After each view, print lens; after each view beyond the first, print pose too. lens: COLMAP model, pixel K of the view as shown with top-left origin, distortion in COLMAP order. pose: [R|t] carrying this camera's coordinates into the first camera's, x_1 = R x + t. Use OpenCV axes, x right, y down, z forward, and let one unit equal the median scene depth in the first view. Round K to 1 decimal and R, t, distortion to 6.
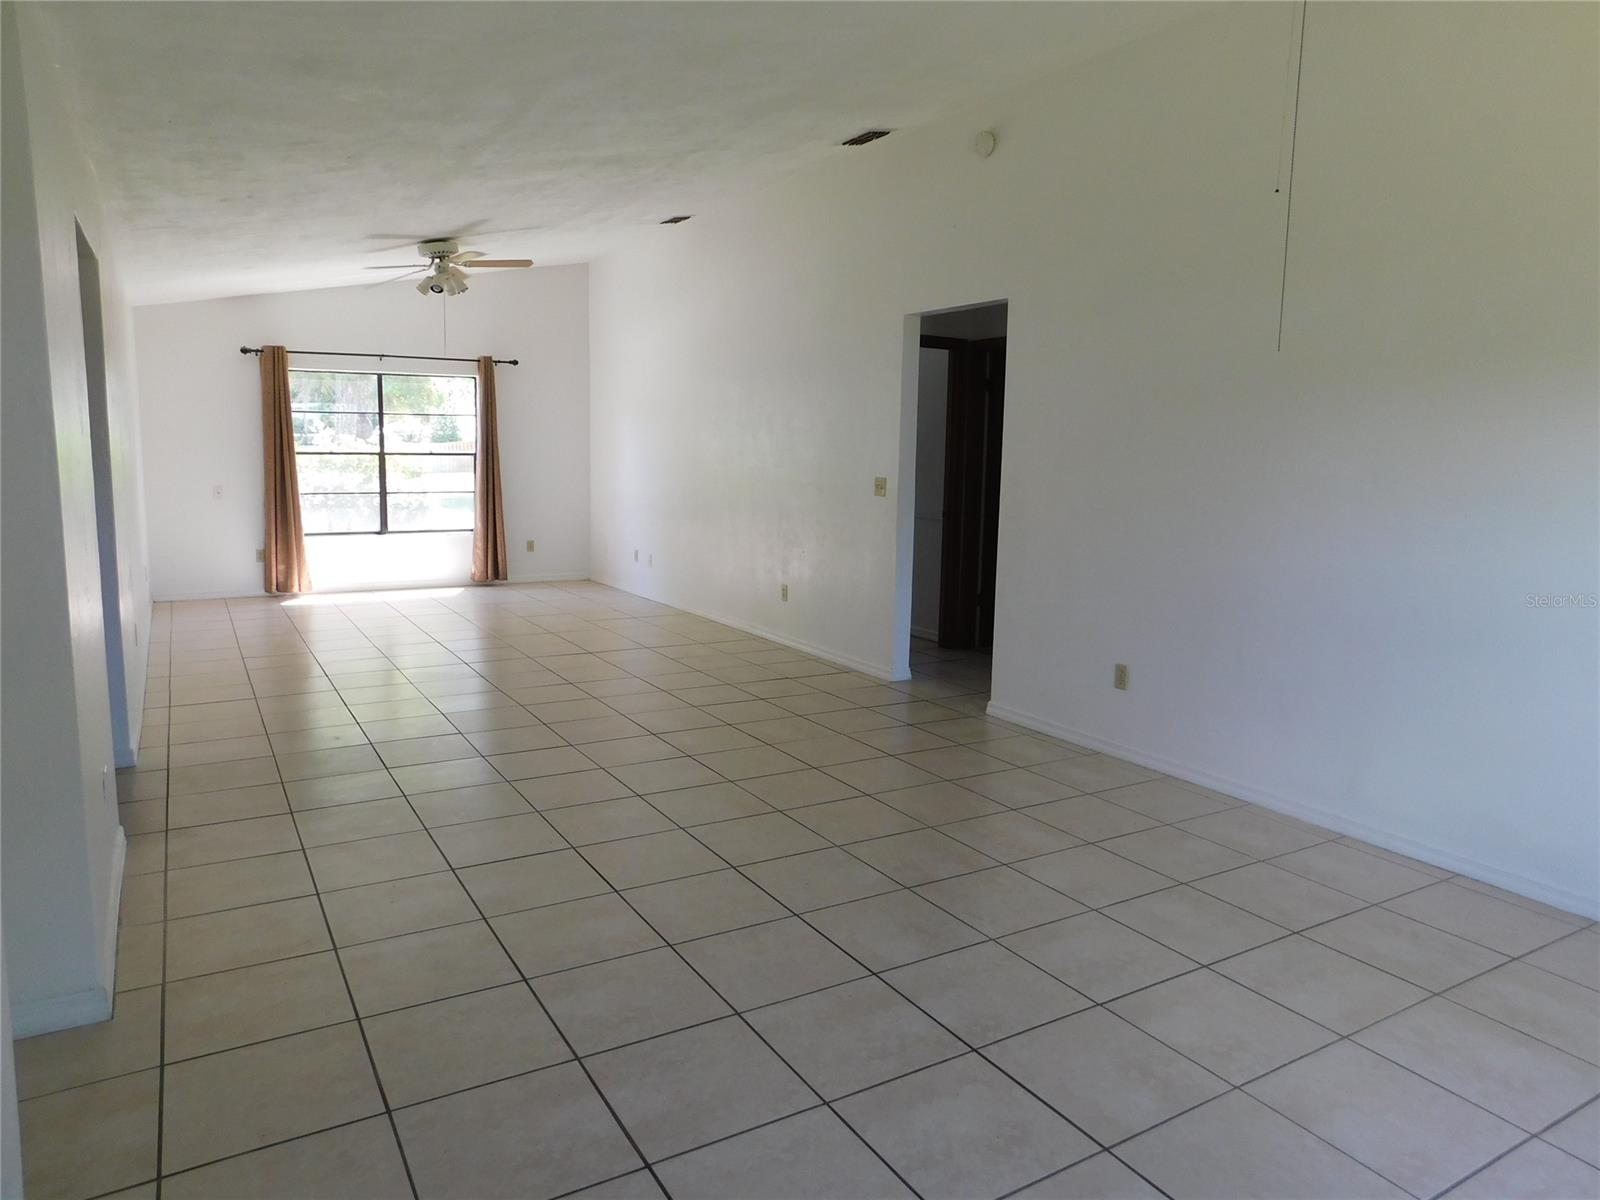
lens RADIAL K [[1053.3, 0, 800.0], [0, 1053.3, 600.0], [0, 0, 1]] dist [-0.072612, 0.058251]
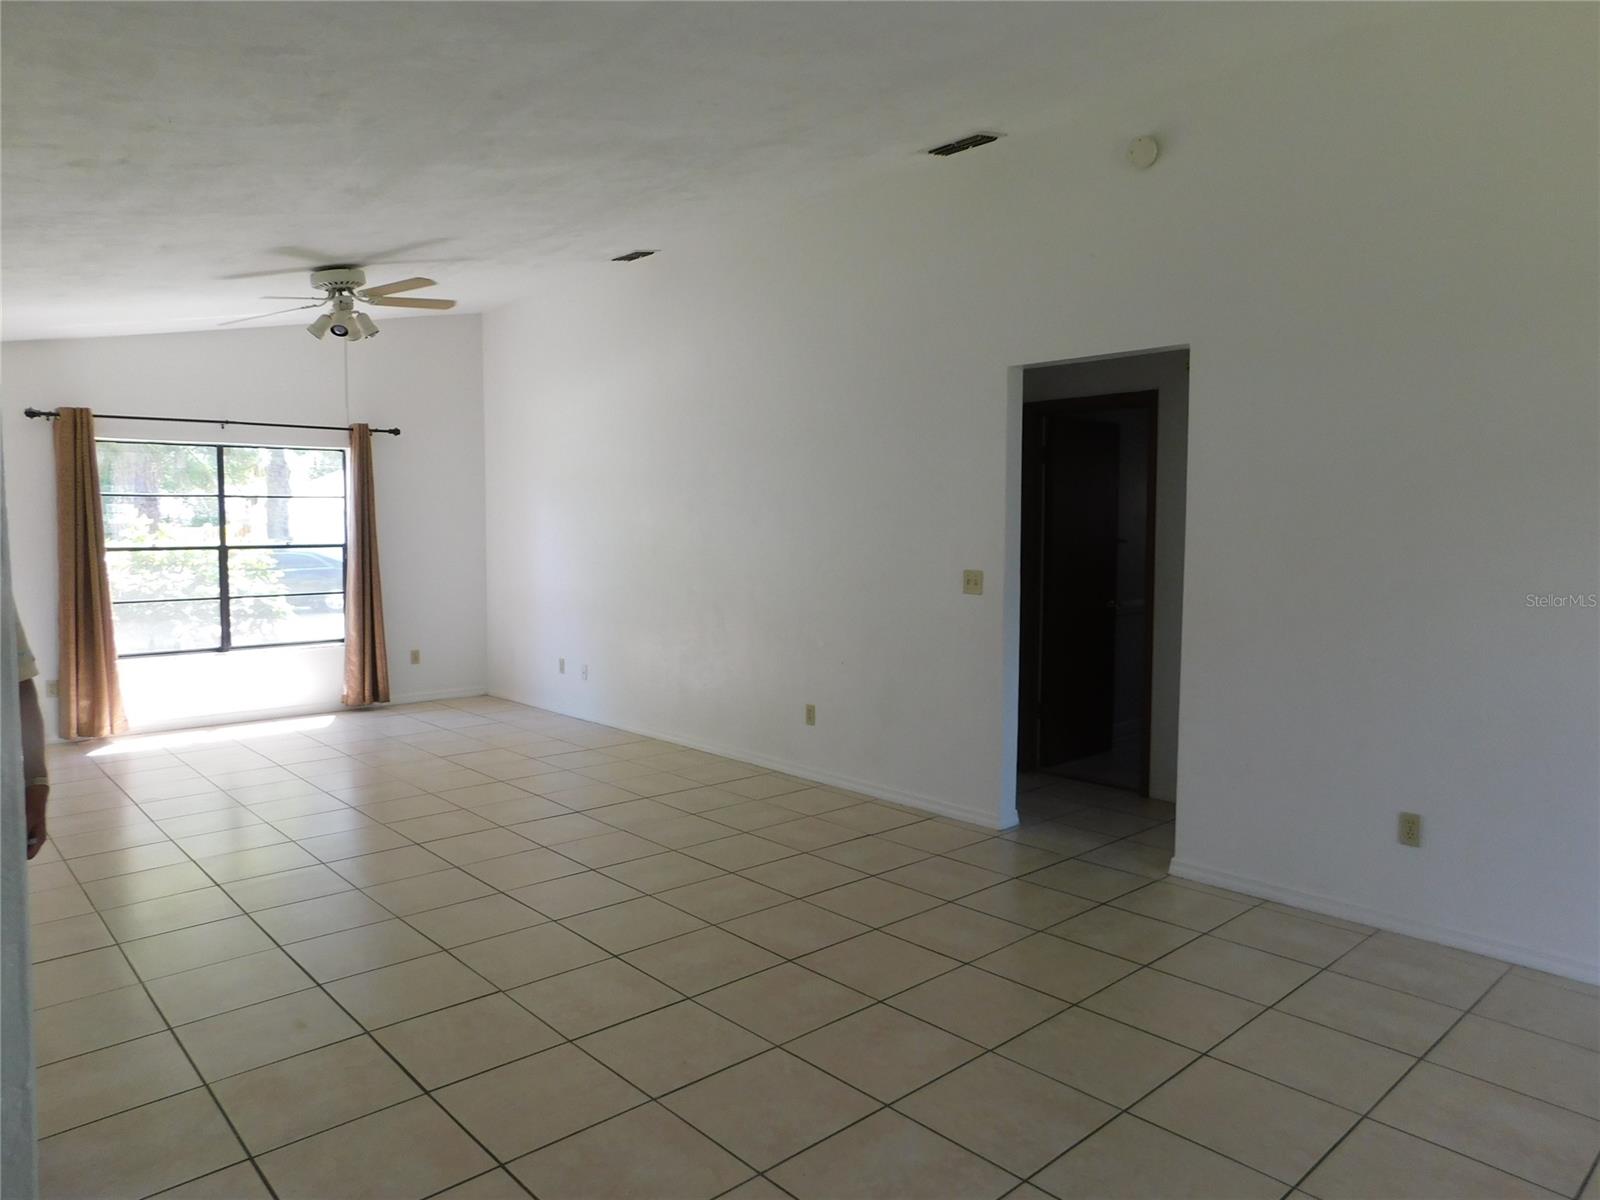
lens RADIAL K [[1053.3, 0, 800.0], [0, 1053.3, 600.0], [0, 0, 1]] dist [-0.072612, 0.058251]
pose [[0.979589, -0.031728, 0.198493, -0.142941], [0.045514, 0.996828, -0.065281, -0.033679], [-0.195793, 0.072983, 0.977926, 0.175138]]
